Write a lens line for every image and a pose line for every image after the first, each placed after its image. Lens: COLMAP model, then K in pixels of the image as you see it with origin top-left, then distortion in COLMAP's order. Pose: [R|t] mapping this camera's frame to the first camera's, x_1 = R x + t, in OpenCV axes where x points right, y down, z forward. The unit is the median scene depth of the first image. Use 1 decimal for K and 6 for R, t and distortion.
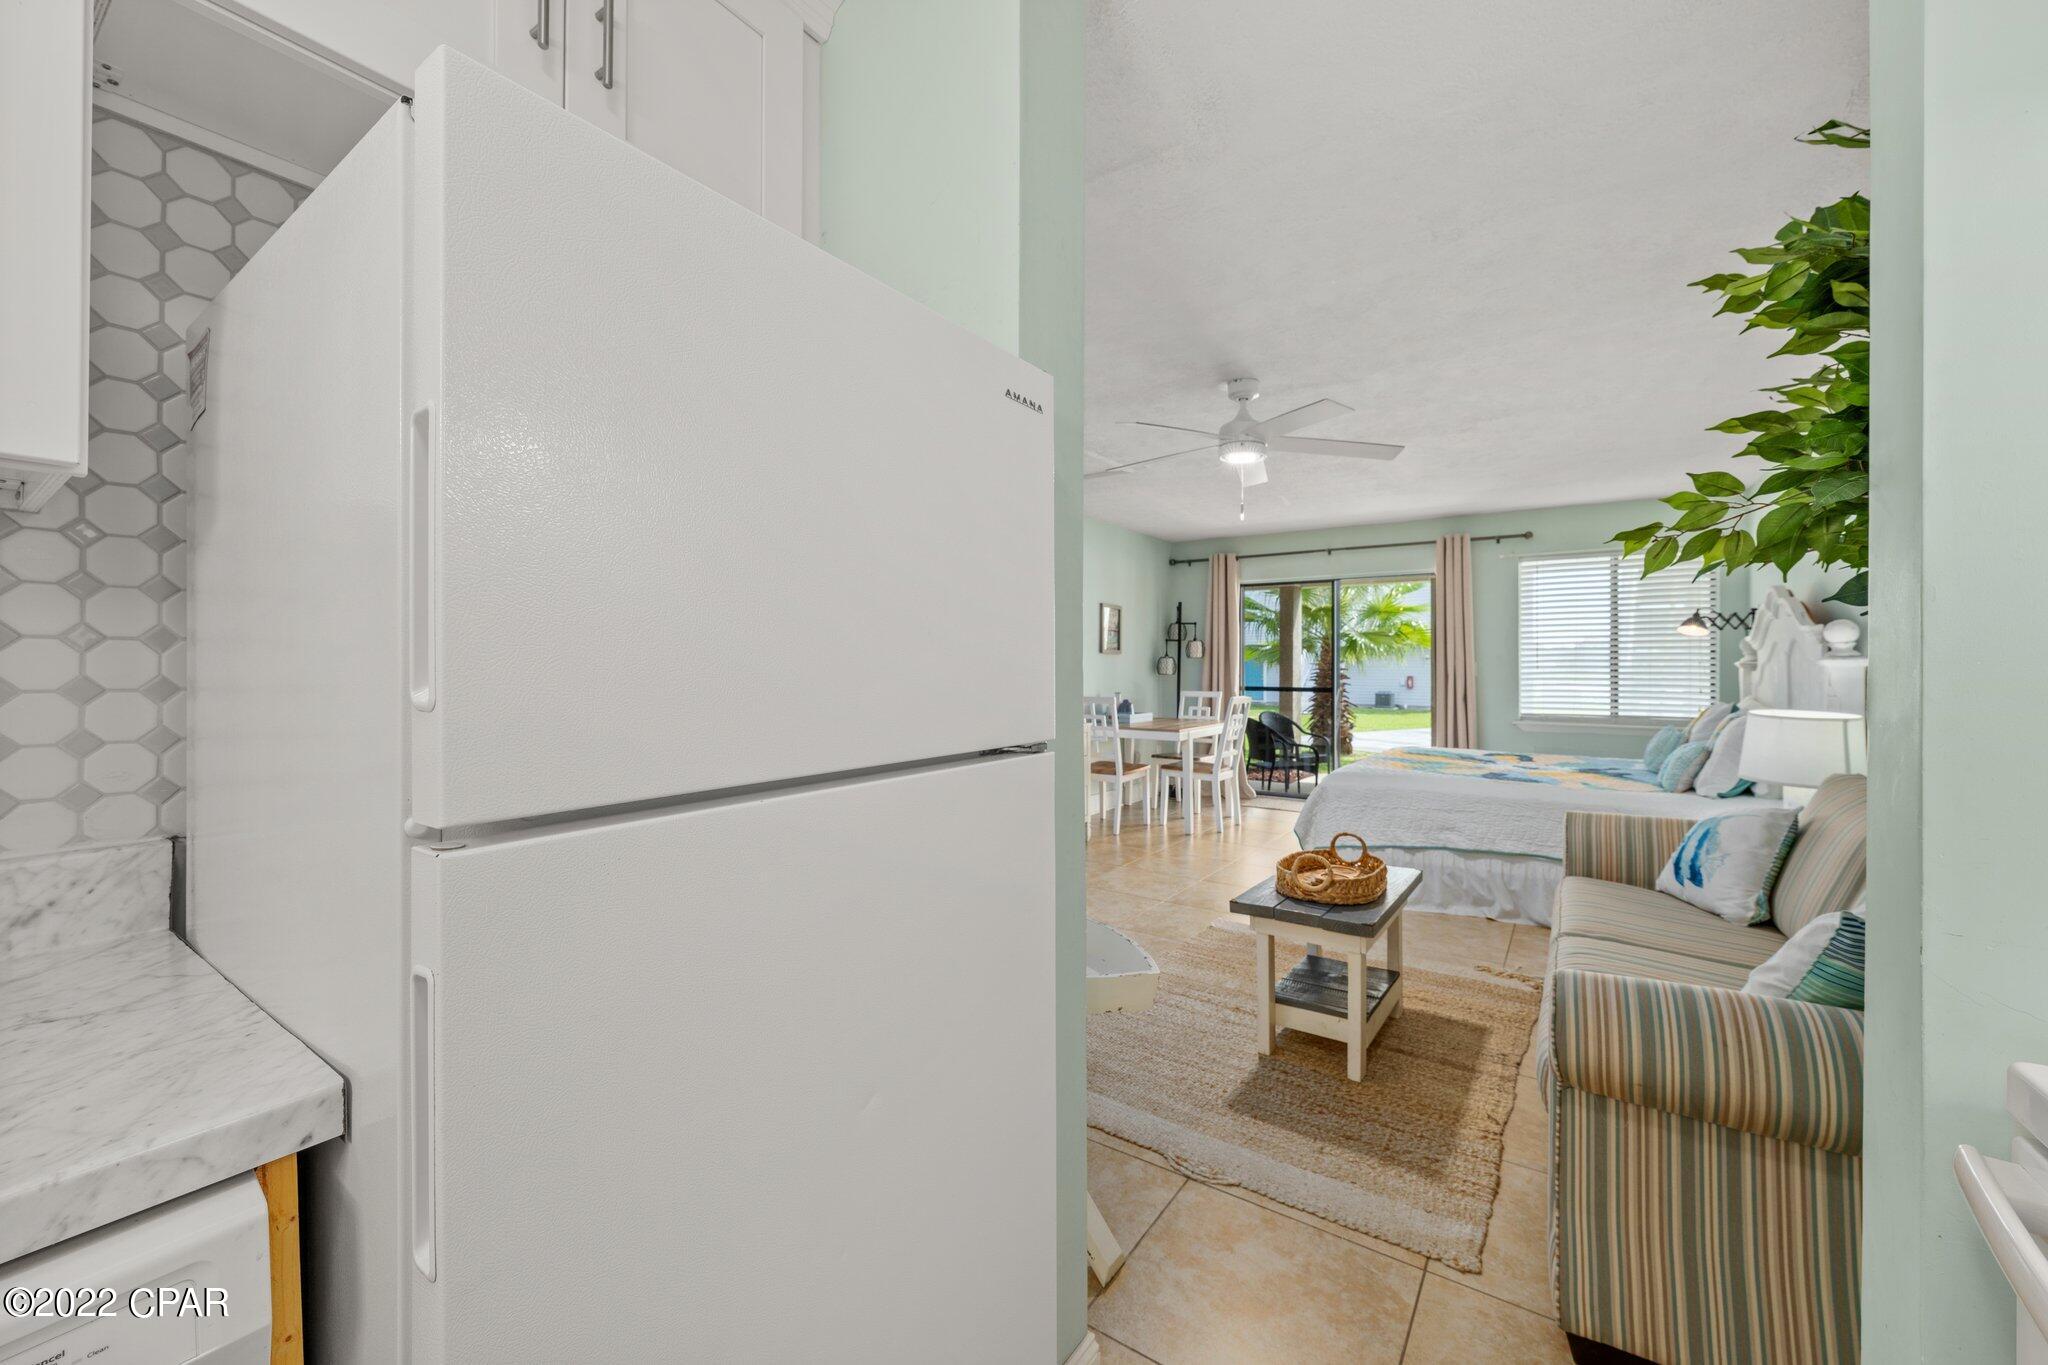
lens RADIAL K [[811.0, 0, 1028.1], [0, 811.0, 662.0], [0, 0, 1]] dist [-0.002571, -0.001122]
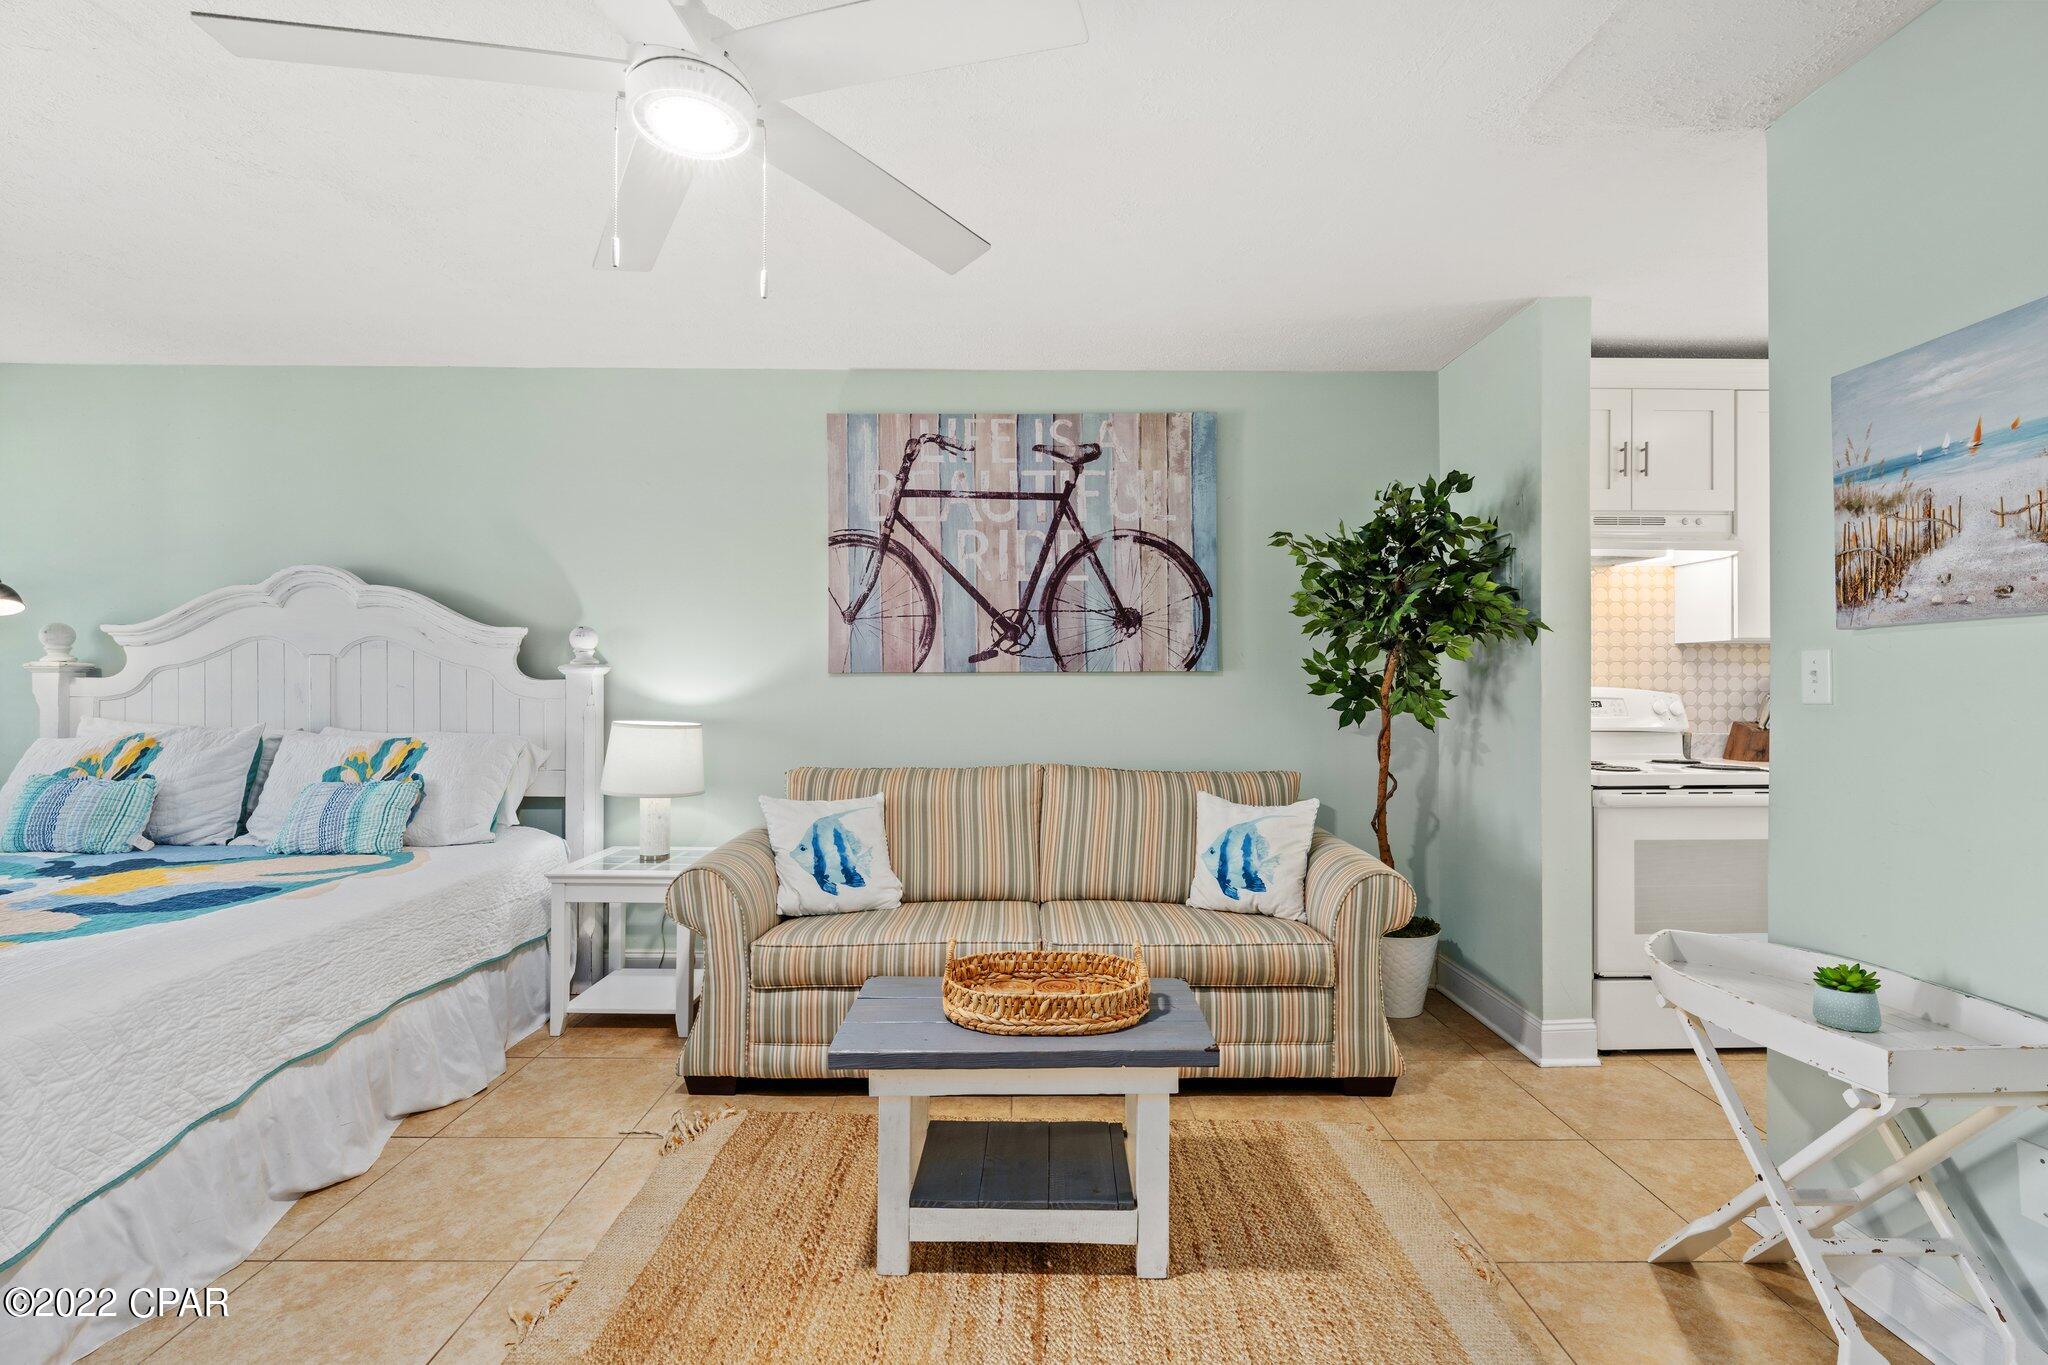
lens RADIAL K [[912.2, 0, 1027.1], [0, 912.2, 677.3], [0, 0, 1]] dist [0.002894, 0.000921]
pose [[-0.572859, -0.002363, 0.819651, -0.128731], [-0.013100, 0.999895, -0.006273, 0.005596], [-0.819549, -0.014331, -0.572829, 0.790636]]
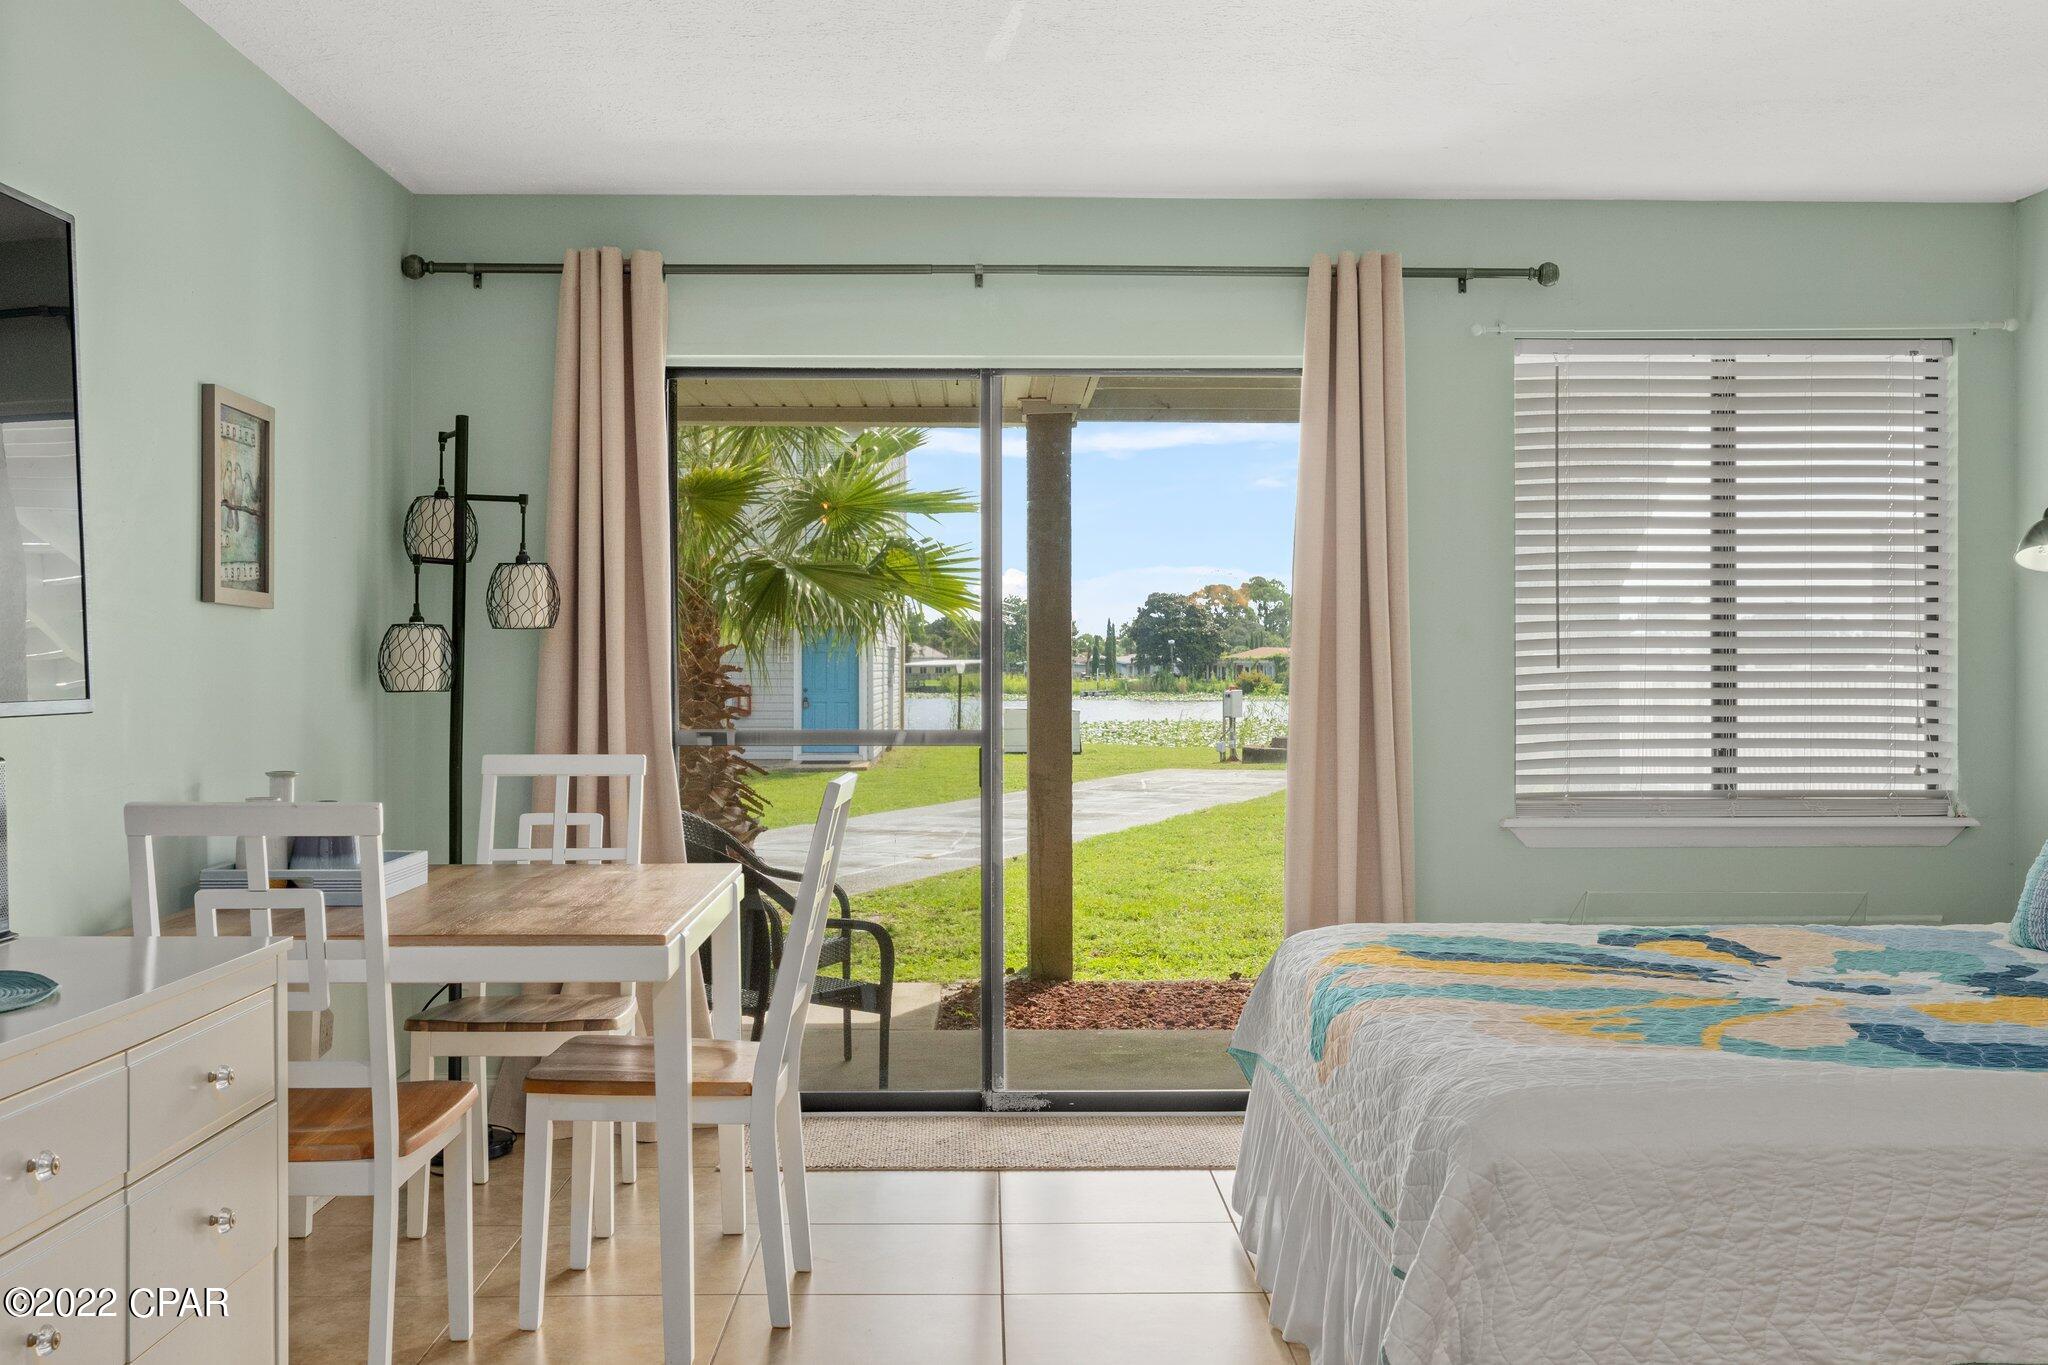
lens RADIAL K [[2060.4, 0, 1042.6], [0, 2060.4, 656.5], [0, 0, 1]] dist [0.006340, 0.000000]
pose [[0.806614, -0.001479, 0.591076, -0.087973], [-0.000153, 0.999996, 0.002711, 0.003447], [-0.591078, -0.002277, 0.806611, 0.536352]]
